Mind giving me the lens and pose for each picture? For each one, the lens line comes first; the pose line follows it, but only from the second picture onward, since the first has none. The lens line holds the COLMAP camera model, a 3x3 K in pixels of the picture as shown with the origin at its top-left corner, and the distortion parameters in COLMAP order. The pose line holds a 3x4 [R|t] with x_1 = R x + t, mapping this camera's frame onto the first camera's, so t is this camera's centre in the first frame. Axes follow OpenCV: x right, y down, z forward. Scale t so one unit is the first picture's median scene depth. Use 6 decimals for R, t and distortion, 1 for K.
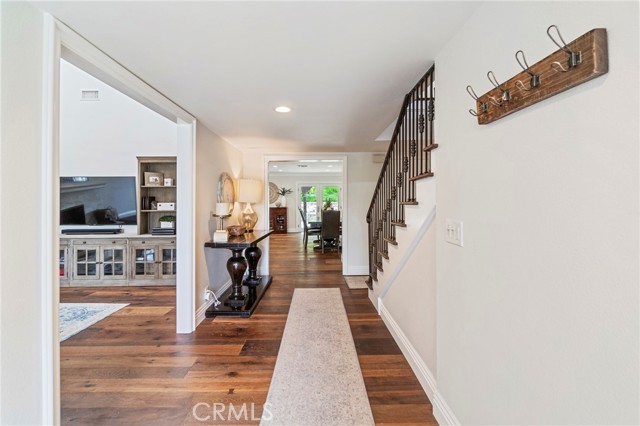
lens RADIAL K [[279.9, 0, 319.0], [0, 279.9, 196.4], [0, 0, 1]] dist [-0.007867, 0.001068]
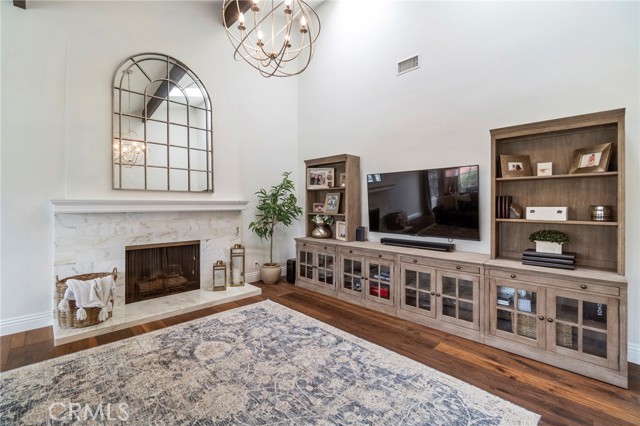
lens RADIAL K [[279.9, 0, 315.8], [0, 279.9, 203.4], [0, 0, 1]] dist [-0.007867, 0.001068]
pose [[0.684465, 0.003455, -0.729037, -0.489015], [0.004548, 0.999949, 0.009009, 0.009877], [0.729031, -0.009482, 0.684415, 0.321602]]
